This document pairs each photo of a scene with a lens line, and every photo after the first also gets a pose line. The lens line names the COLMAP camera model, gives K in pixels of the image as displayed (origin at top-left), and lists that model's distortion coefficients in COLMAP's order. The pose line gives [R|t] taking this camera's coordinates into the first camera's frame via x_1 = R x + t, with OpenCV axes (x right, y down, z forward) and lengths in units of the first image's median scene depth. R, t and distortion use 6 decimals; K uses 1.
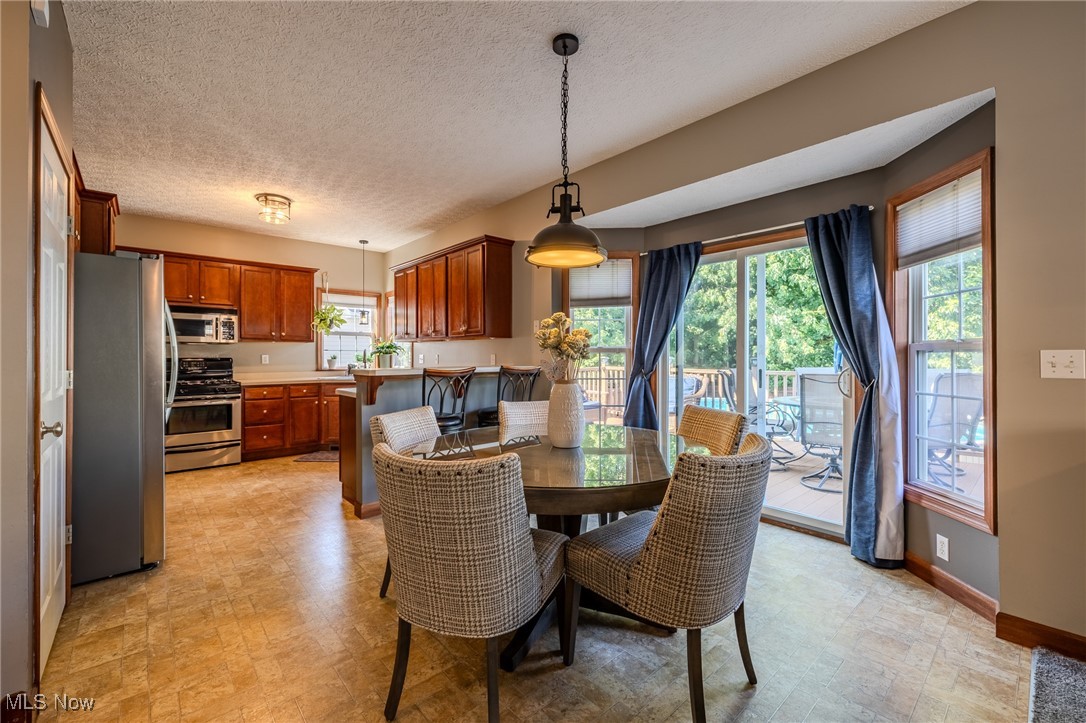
lens RADIAL K [[451.7, 0, 540.0], [0, 451.7, 354.2], [0, 0, 1]] dist [-0.001118, -0.000048]
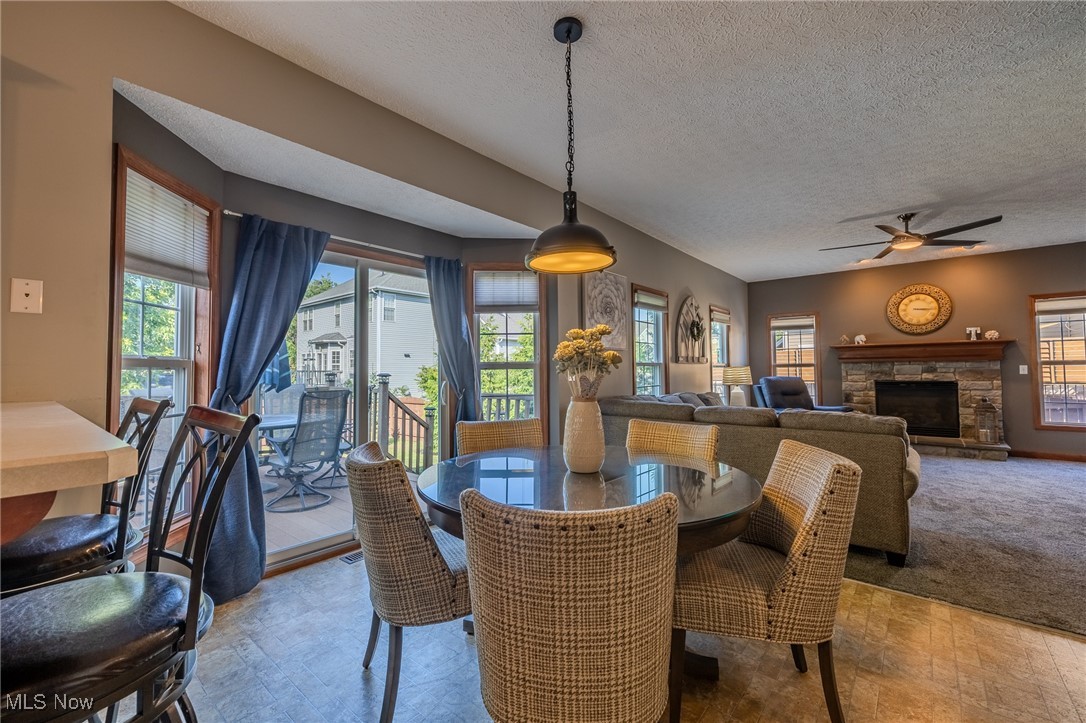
lens RADIAL K [[451.7, 0, 535.9], [0, 451.7, 352.3], [0, 0, 1]] dist [-0.001118, -0.000048]
pose [[-0.138684, 0.042939, 0.989405, -0.333712], [0.002443, 0.999071, -0.043016, 0.001760], [-0.990334, -0.003549, -0.138660, 0.489321]]
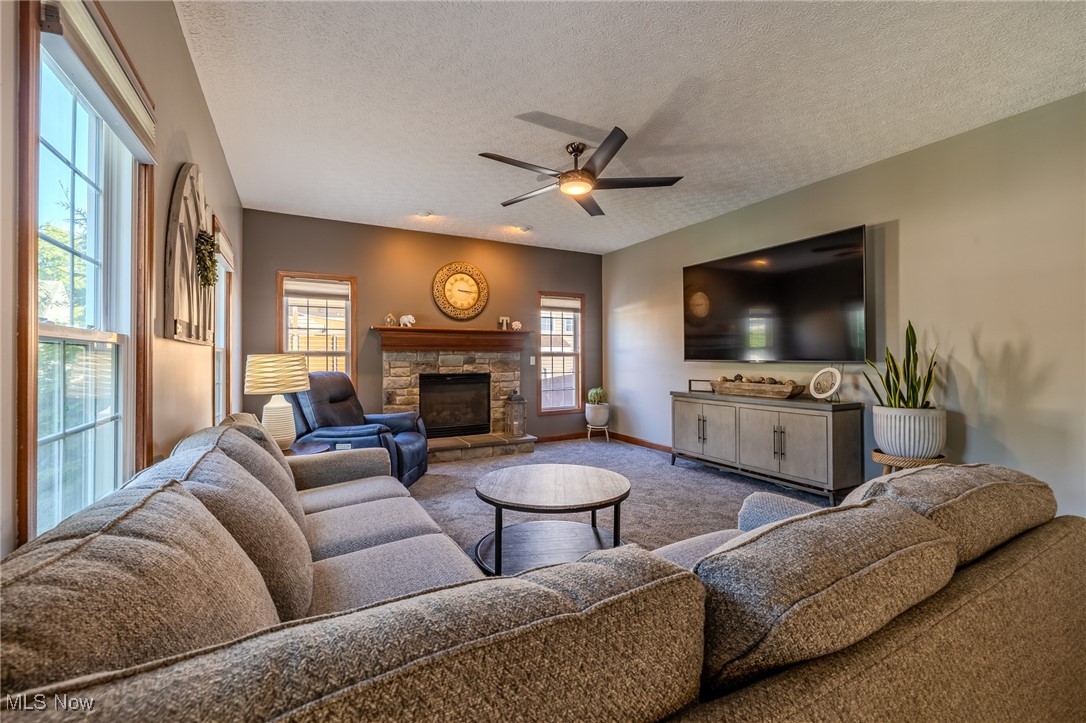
lens RADIAL K [[451.7, 0, 536.6], [0, 451.7, 353.4], [0, 0, 1]] dist [-0.001118, -0.000048]
pose [[-0.973044, 0.008446, 0.230463, 0.309416], [0.004860, 0.999858, -0.016127, 0.000309], [-0.230567, -0.014572, -0.972947, 0.287429]]
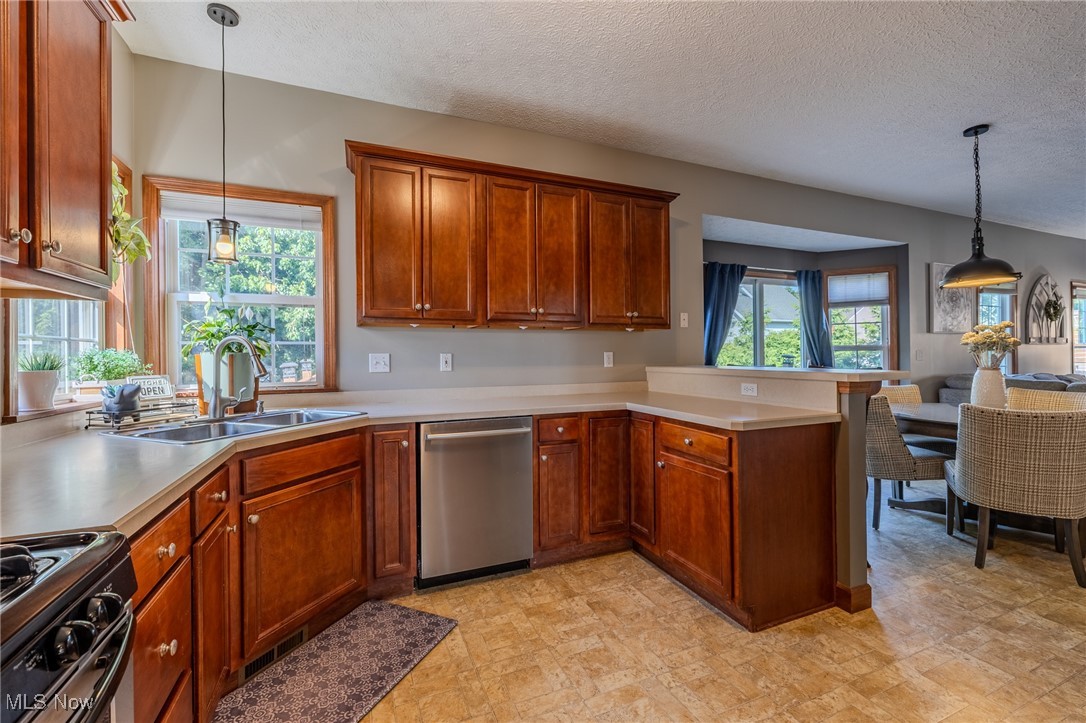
lens RADIAL K [[451.7, 0, 539.4], [0, 451.7, 354.4], [0, 0, 1]] dist [-0.001118, -0.000048]
pose [[0.323788, 0.000850, 0.946129, -0.707540], [0.004566, 0.999987, -0.002461, 0.004163], [-0.946119, 0.005117, 0.323780, 0.757012]]
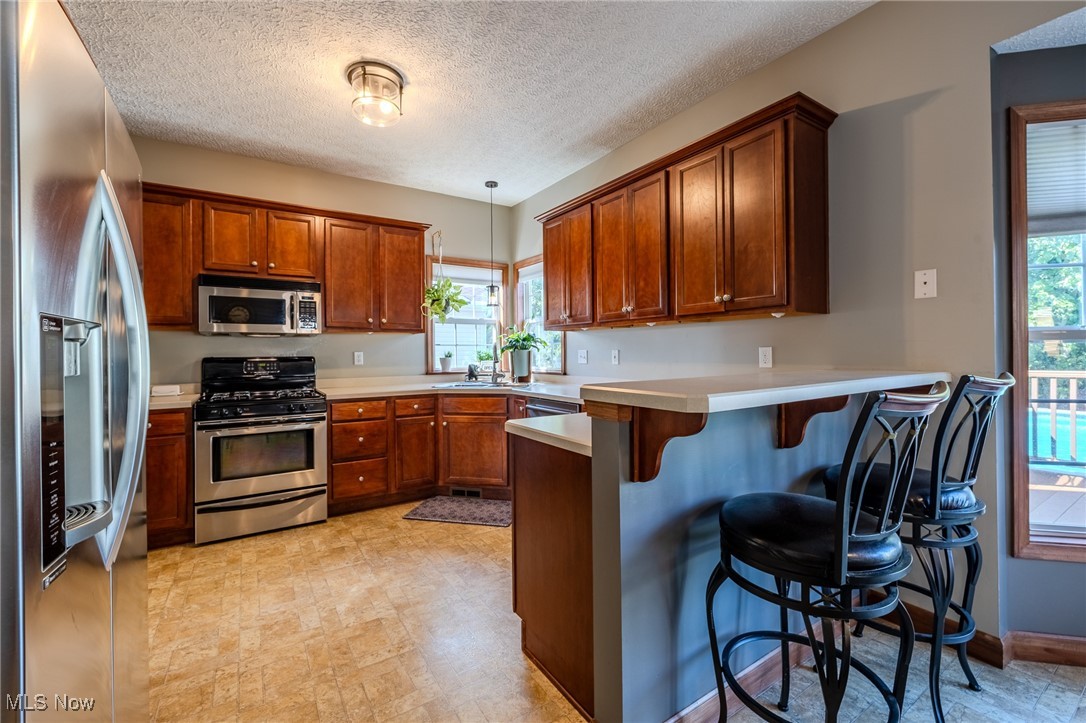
lens RADIAL K [[451.7, 0, 537.0], [0, 451.7, 351.6], [0, 0, 1]] dist [-0.001118, -0.000048]
pose [[0.988161, -0.007412, -0.153241, -0.248361], [0.007755, 0.999969, 0.001642, 0.001914], [0.153224, -0.002811, 0.988187, 0.381685]]
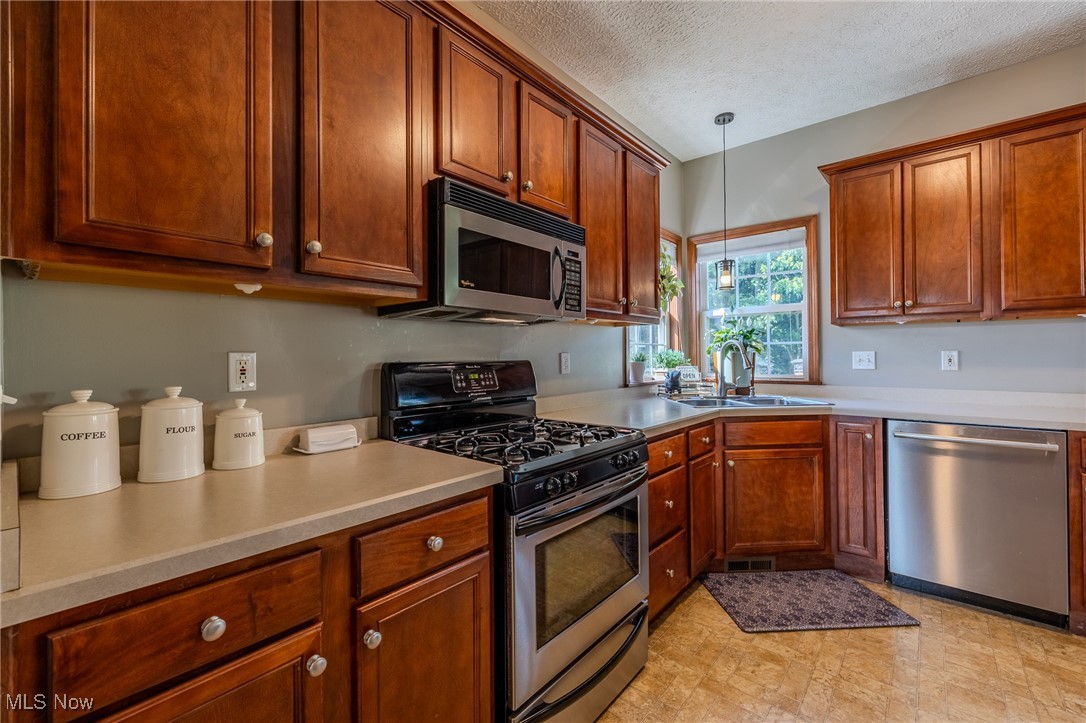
lens RADIAL K [[451.7, 0, 537.9], [0, 451.7, 352.5], [0, 0, 1]] dist [-0.001118, -0.000048]
pose [[0.991517, -0.004992, 0.129881, -0.732564], [0.005475, 0.999979, -0.003363, 0.002183], [-0.129861, 0.004045, 0.991524, 0.616637]]
